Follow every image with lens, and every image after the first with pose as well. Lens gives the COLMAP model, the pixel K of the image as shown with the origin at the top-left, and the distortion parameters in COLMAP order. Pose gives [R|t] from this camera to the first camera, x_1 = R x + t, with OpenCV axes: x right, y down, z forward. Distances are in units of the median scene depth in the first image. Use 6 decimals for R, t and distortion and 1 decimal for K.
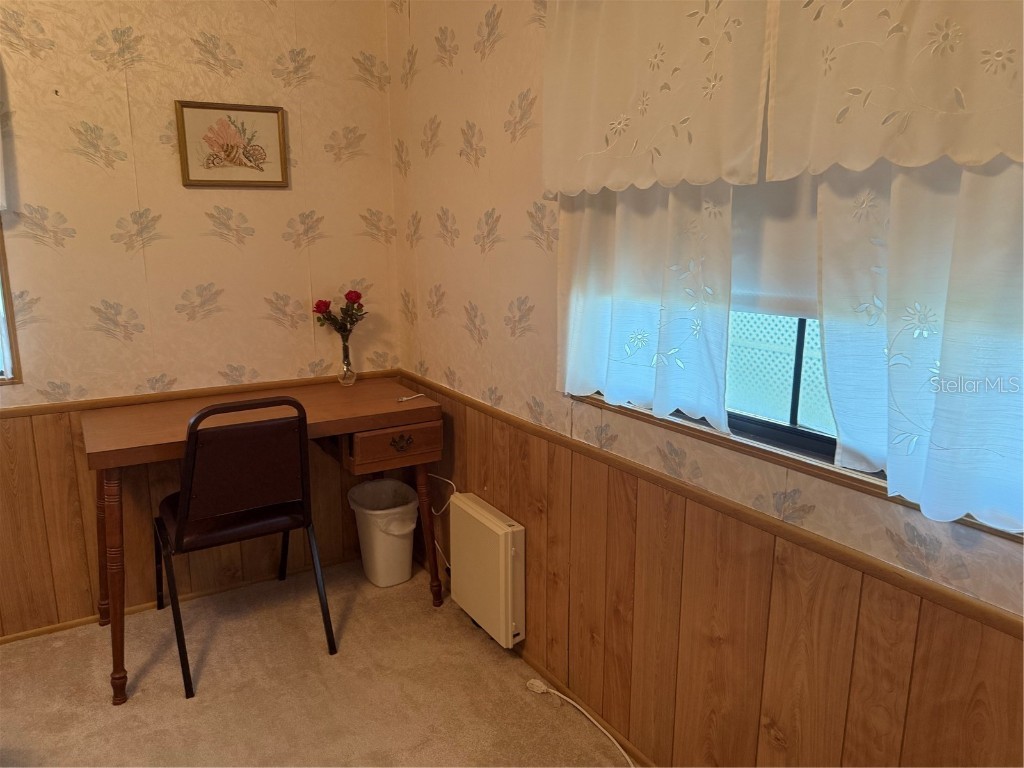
lens RADIAL K [[723.3, 0, 502.8], [0, 723.3, 385.2], [0, 0, 1]] dist [0.056153, -0.074460]
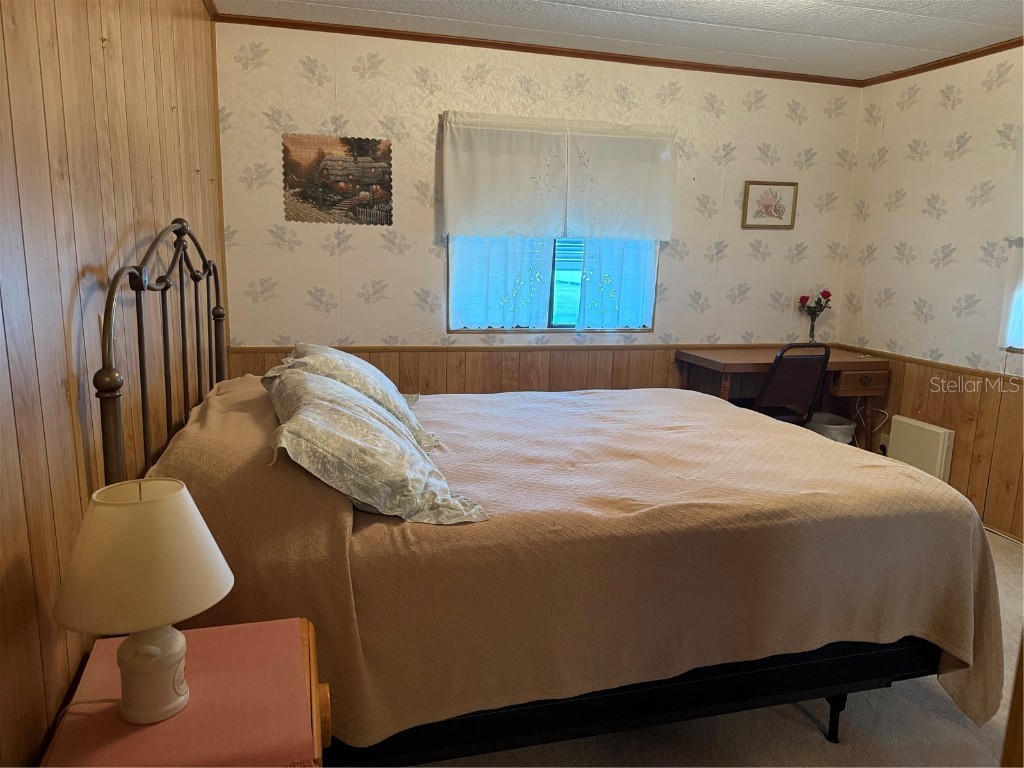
lens RADIAL K [[723.3, 0, 512.4], [0, 723.3, 384.6], [0, 0, 1]] dist [0.056153, -0.074460]
pose [[0.962328, 0.072685, -0.261994, -0.547447], [-0.081177, 0.996463, -0.021724, 0.217805], [0.259489, 0.042173, 0.964825, -0.958197]]
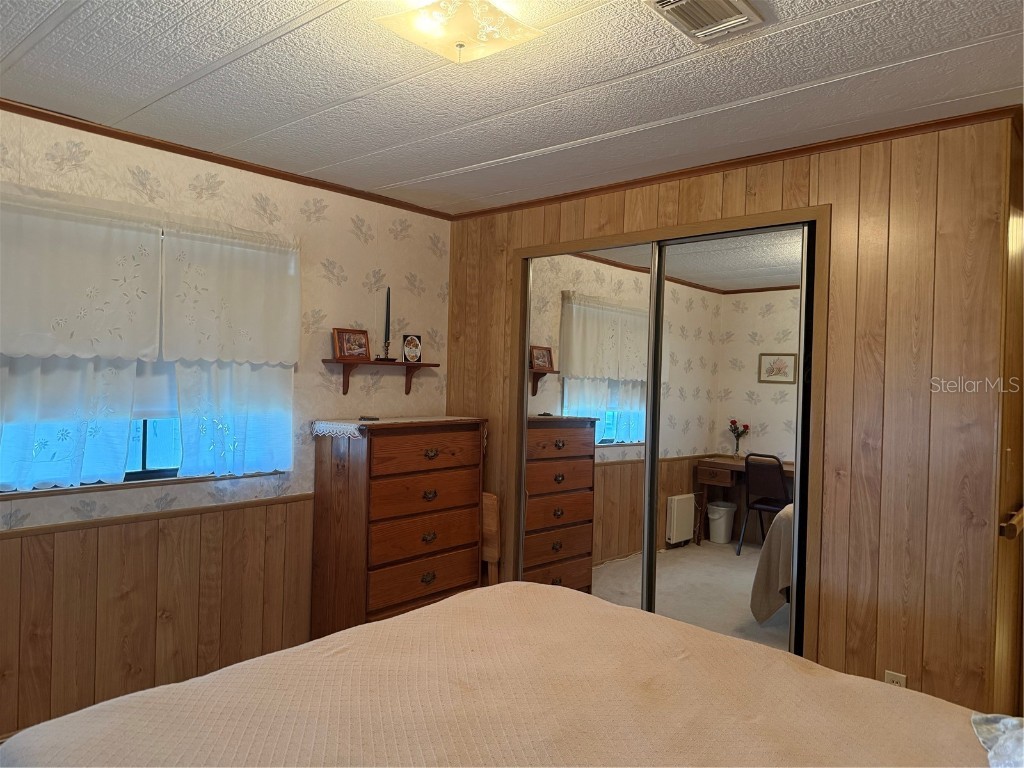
lens RADIAL K [[723.3, 0, 508.9], [0, 723.3, 382.0], [0, 0, 1]] dist [0.056153, -0.074460]
pose [[-0.301377, -0.016666, 0.953359, -1.333161], [0.174756, 0.981946, 0.072410, -0.112703], [-0.937354, 0.188428, -0.293023, 0.392271]]
